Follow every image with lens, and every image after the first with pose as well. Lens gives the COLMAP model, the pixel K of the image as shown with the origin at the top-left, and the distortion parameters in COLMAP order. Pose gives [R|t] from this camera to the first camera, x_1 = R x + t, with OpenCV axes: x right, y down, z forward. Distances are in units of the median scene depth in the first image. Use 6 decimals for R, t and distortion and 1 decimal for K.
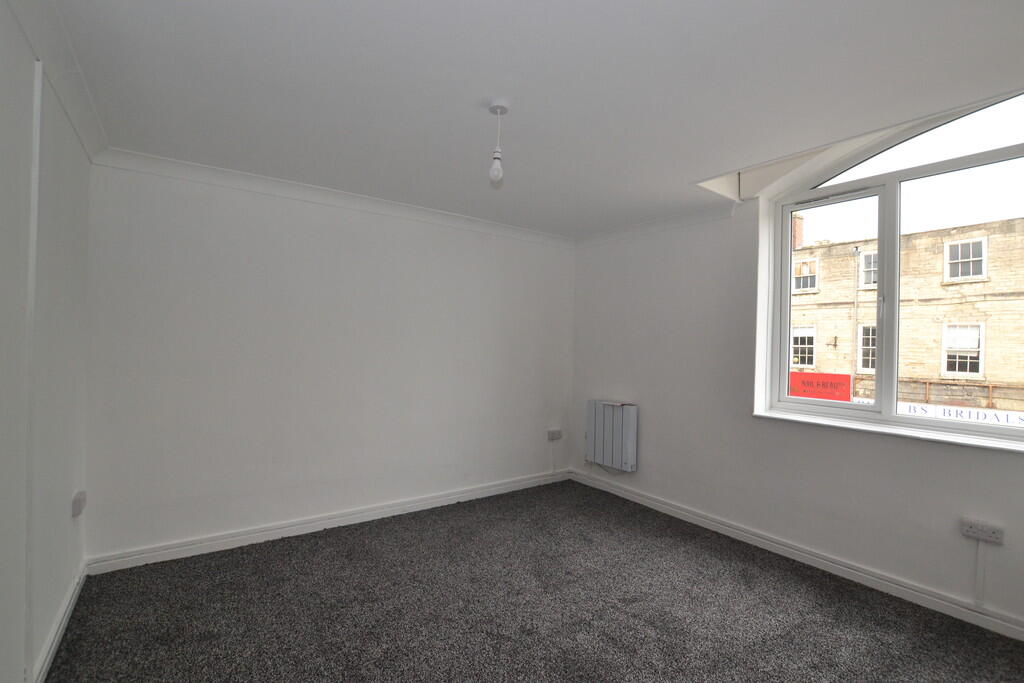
lens RADIAL K [[453.4, 0, 512.0], [0, 453.4, 341.5], [0, 0, 1]] dist [-0.019065, -0.000257]
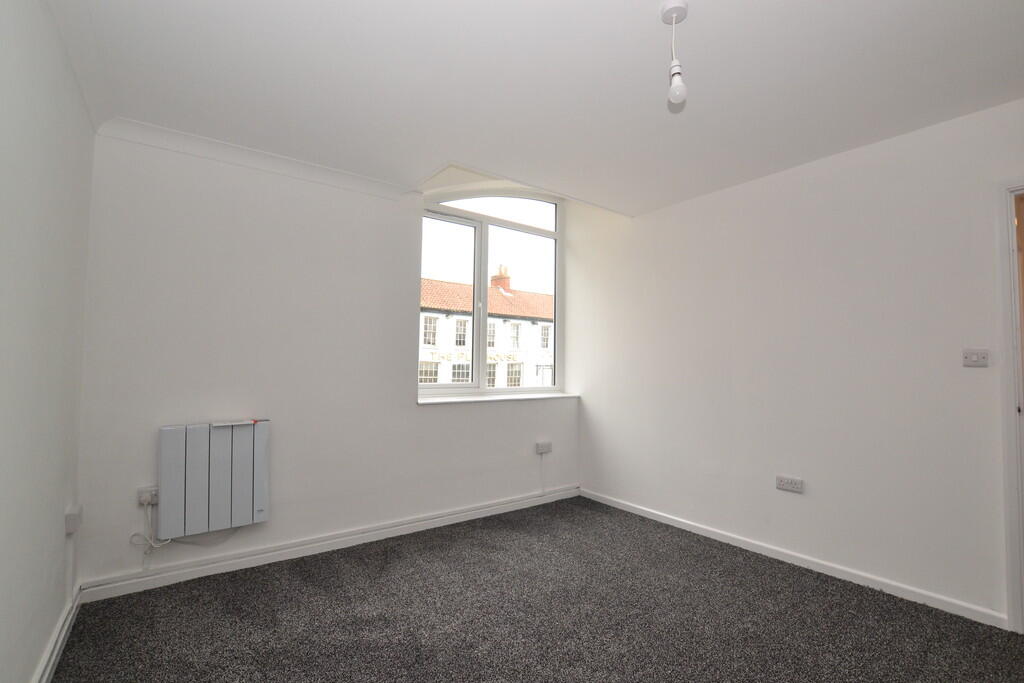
lens RADIAL K [[453.4, 0, 512.0], [0, 453.4, 341.5], [0, 0, 1]] dist [-0.019065, -0.000257]
pose [[0.006949, 0.023229, 0.999706, -0.545367], [-0.012969, 0.999648, -0.023137, 0.048891], [-0.999892, -0.012805, 0.007248, 0.870485]]
